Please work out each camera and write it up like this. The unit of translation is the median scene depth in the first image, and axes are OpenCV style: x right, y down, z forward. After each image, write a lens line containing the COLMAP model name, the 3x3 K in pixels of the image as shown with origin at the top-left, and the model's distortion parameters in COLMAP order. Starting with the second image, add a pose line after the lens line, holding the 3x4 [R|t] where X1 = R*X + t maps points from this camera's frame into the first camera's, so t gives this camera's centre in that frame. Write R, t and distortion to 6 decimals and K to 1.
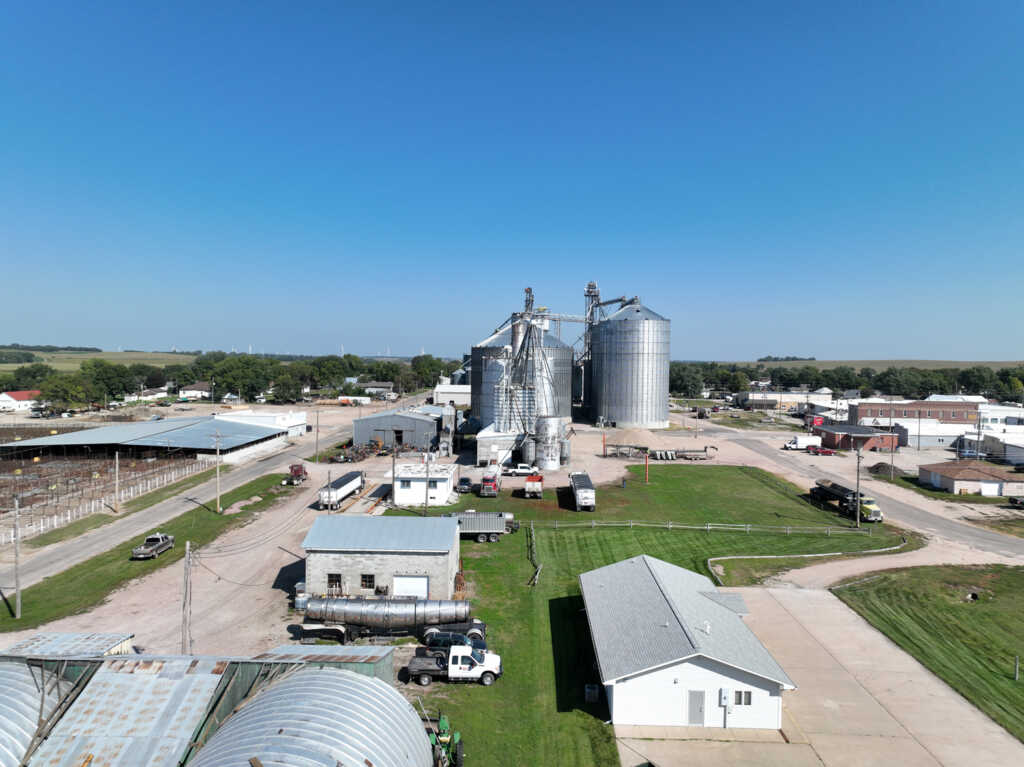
lens RADIAL K [[716.7, 0, 513.7], [0, 716.7, 378.5], [0, 0, 1]] dist [0.006398, 0.007044]
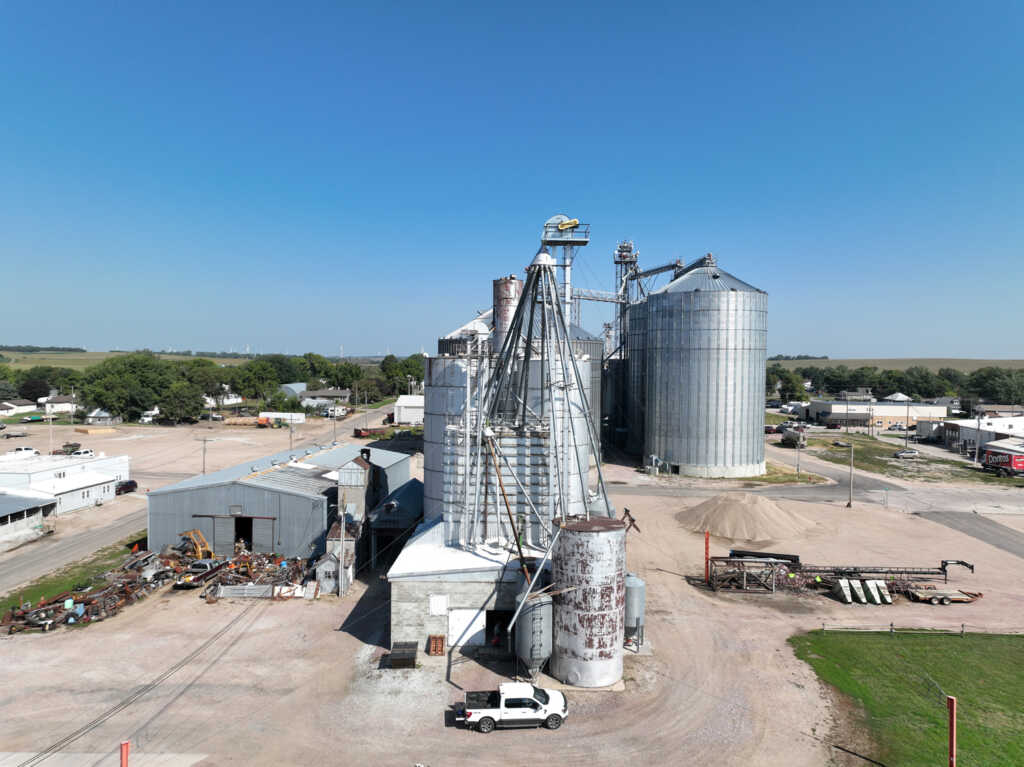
lens RADIAL K [[716.7, 0, 511.7], [0, 716.7, 385.7], [0, 0, 1]] dist [0.006398, 0.007044]
pose [[0.999986, -0.002645, -0.004553, 0.007851], [0.002694, 0.999938, 0.010796, -0.011196], [0.004524, -0.010809, 0.999931, 0.414359]]
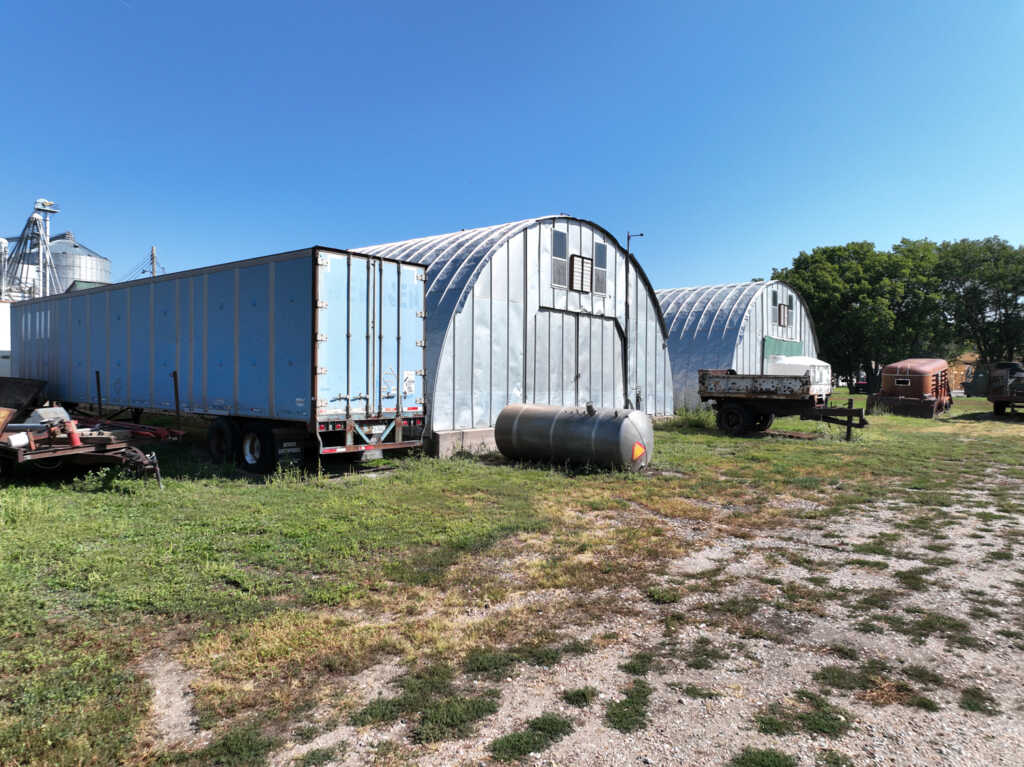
lens RADIAL K [[716.7, 0, 510.8], [0, 716.7, 384.9], [0, 0, 1]] dist [0.006398, 0.007044]
pose [[0.627743, -0.012009, 0.778328, -0.200265], [0.014940, 0.999883, 0.003378, 0.090532], [-0.778277, 0.009508, 0.627849, -0.011949]]
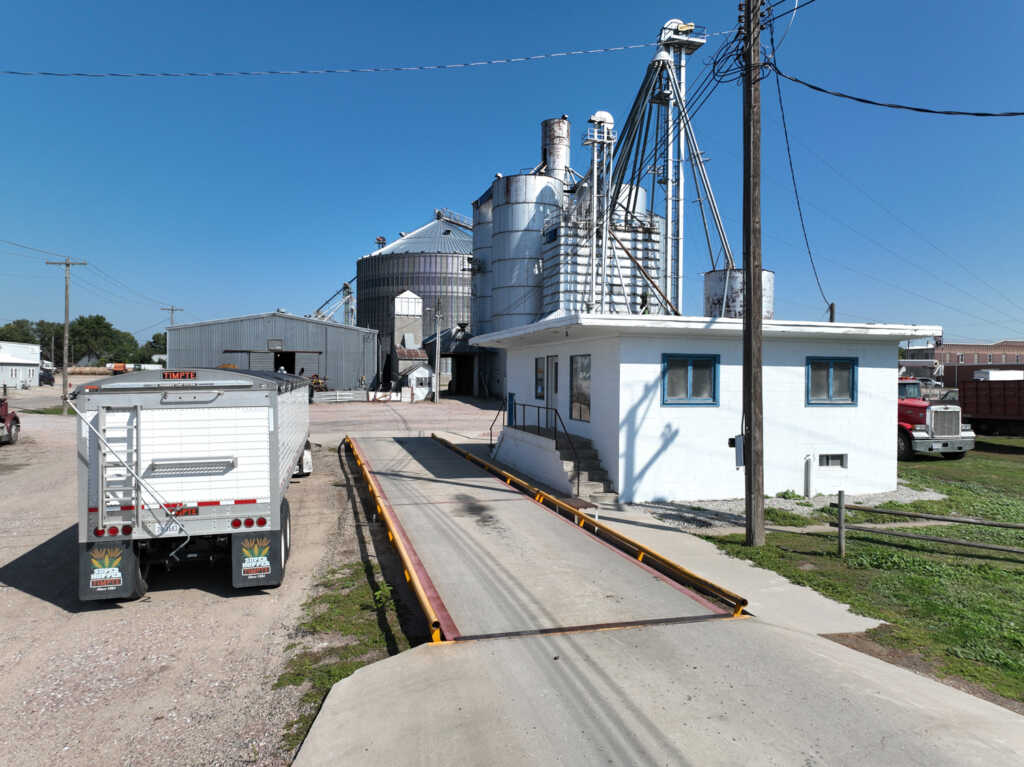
lens RADIAL K [[716.7, 0, 509.8], [0, 716.7, 384.7], [0, 0, 1]] dist [0.006398, 0.007044]
pose [[0.960116, -0.006873, 0.279518, -0.114615], [0.010005, 0.999902, -0.009776, 0.073454], [-0.279424, 0.012183, 0.960091, 0.420680]]
